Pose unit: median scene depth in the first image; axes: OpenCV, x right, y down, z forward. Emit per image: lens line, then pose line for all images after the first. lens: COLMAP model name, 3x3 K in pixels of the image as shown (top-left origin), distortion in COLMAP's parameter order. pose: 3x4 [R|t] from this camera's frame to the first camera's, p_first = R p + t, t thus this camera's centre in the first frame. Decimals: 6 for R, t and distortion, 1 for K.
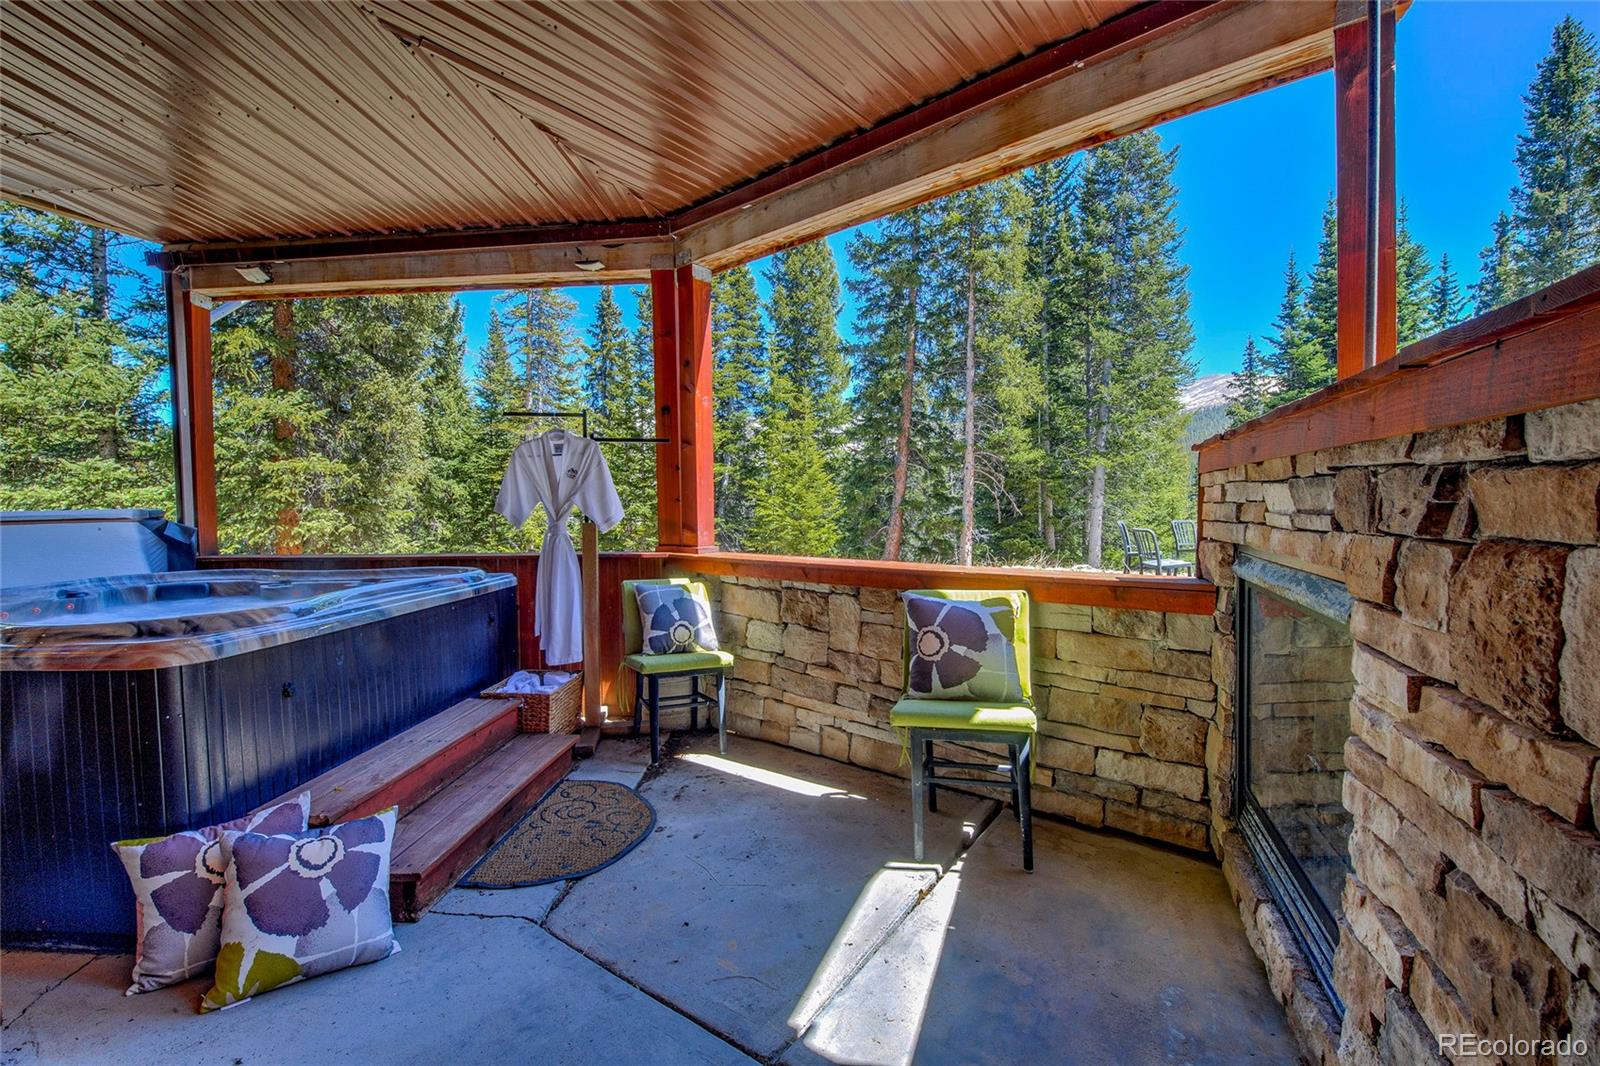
lens RADIAL K [[664.4, 0, 790.0], [0, 664.4, 532.5], [0, 0, 1]] dist [-0.017547, -0.000928]
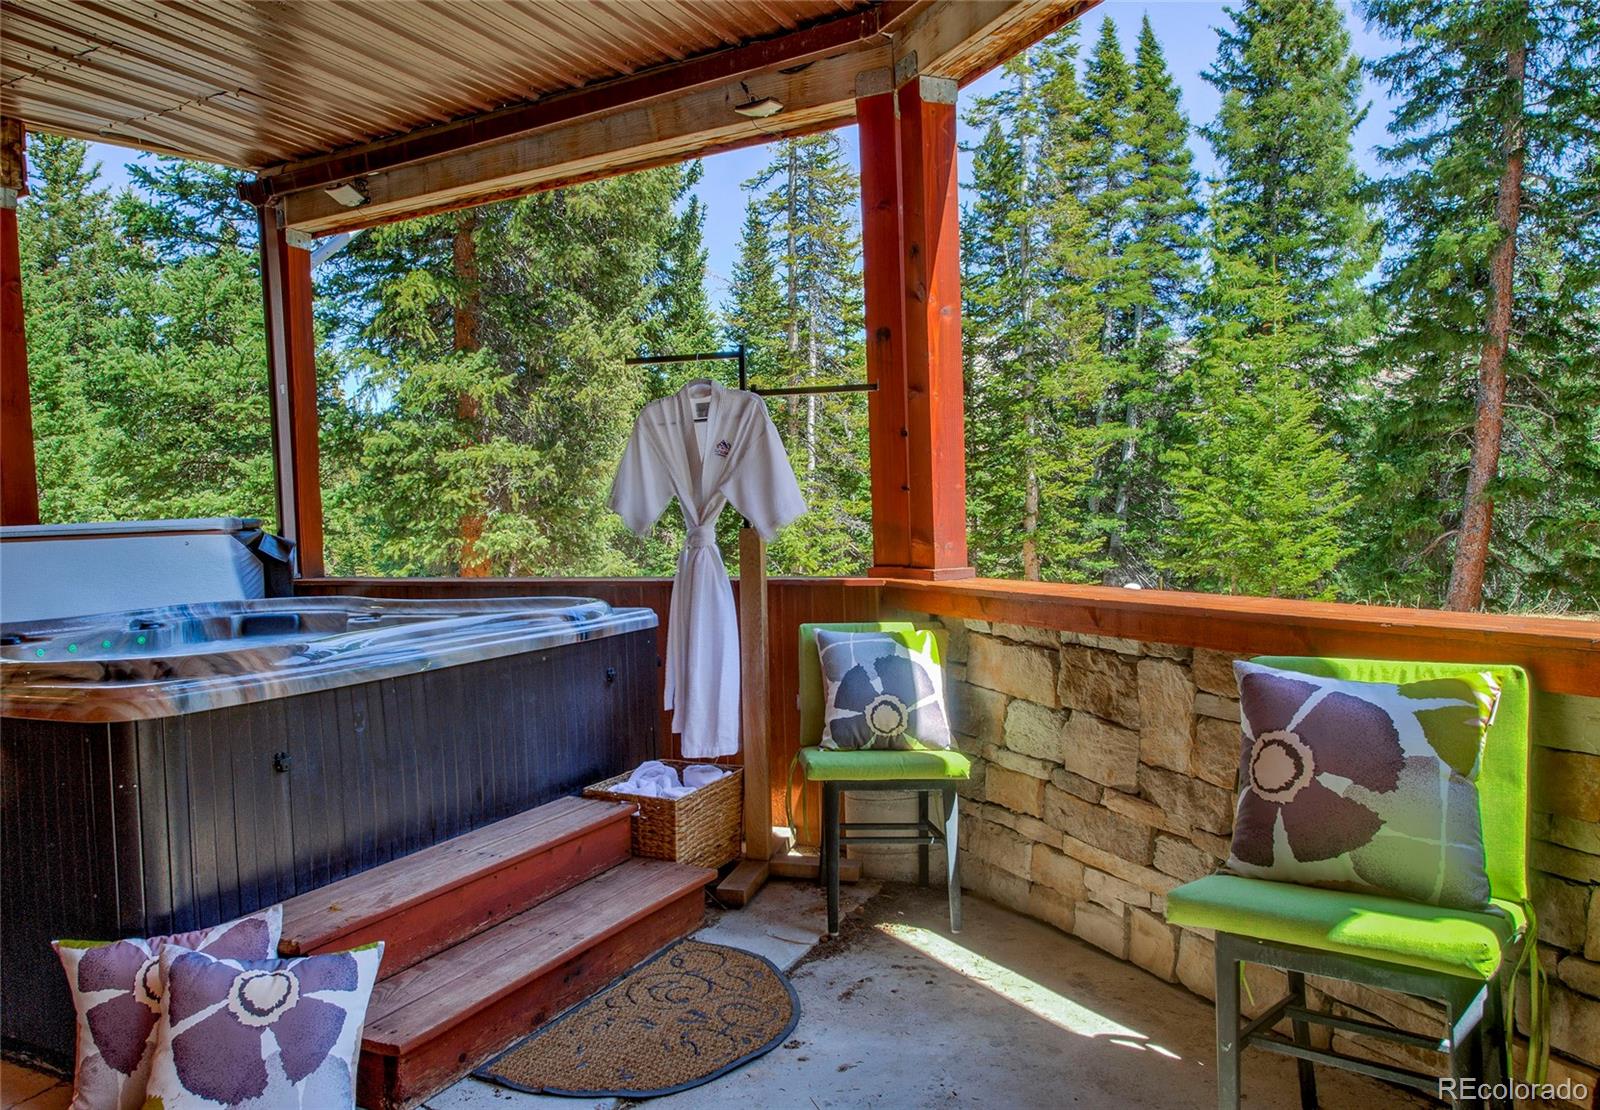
lens RADIAL K [[1112.3, 0, 762.0], [0, 1112.3, 559.2], [0, 0, 1]] dist [-0.004059, -0.000142]
pose [[0.908375, 0.000242, -0.418155, 0.140451], [0.004788, 0.999928, 0.010981, 0.002332], [0.418128, -0.011977, 0.908309, 0.065580]]
